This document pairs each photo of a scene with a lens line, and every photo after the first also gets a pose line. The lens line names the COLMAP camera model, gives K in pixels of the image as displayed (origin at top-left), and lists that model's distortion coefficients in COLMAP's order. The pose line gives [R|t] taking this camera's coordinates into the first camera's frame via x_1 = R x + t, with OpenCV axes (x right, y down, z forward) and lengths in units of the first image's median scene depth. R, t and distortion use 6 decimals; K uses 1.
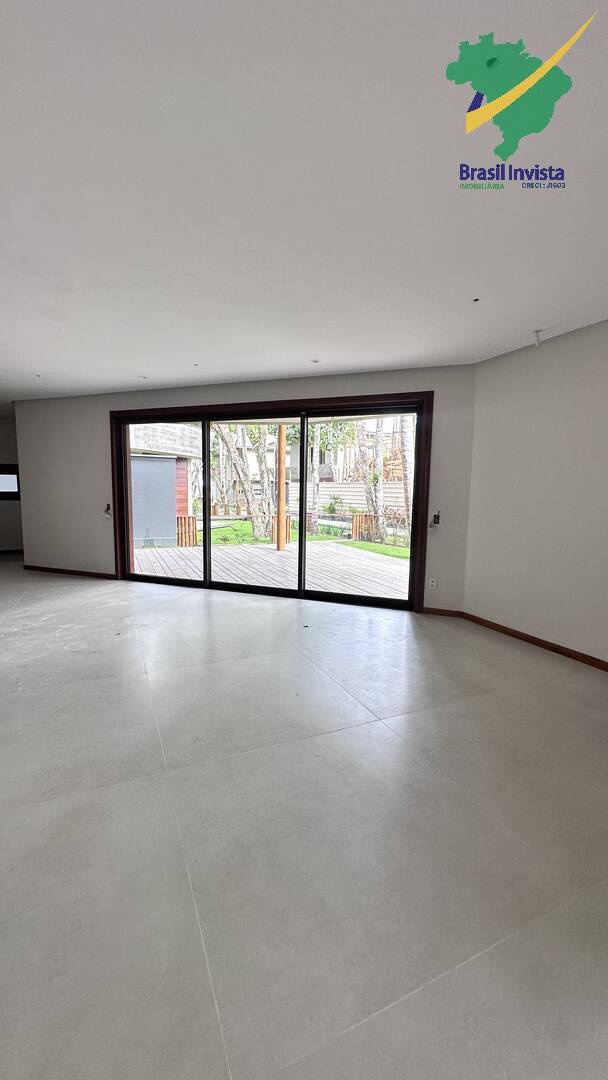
lens RADIAL K [[426.6, 0, 305.1], [0, 426.6, 542.7], [0, 0, 1]] dist [-0.000386, 0.000128]
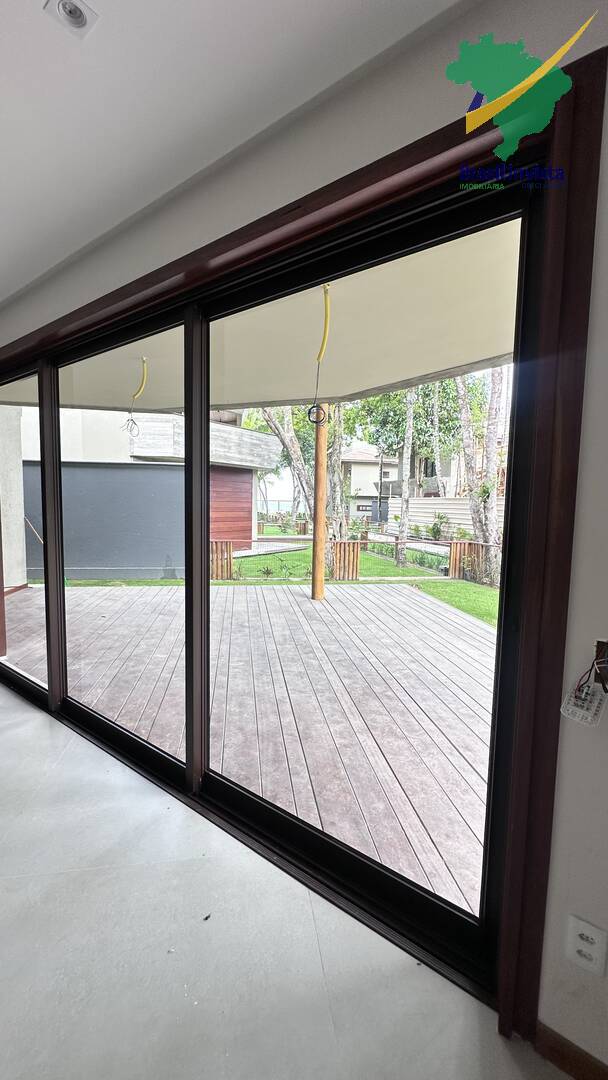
lens RADIAL K [[426.6, 0, 305.1], [0, 426.6, 542.7], [0, 0, 1]] dist [-0.000386, 0.000128]
pose [[0.962328, 0.028689, -0.270372, 0.069255], [-0.038386, 0.998793, -0.030644, -0.033081], [0.269167, 0.039868, 0.962268, 0.240137]]
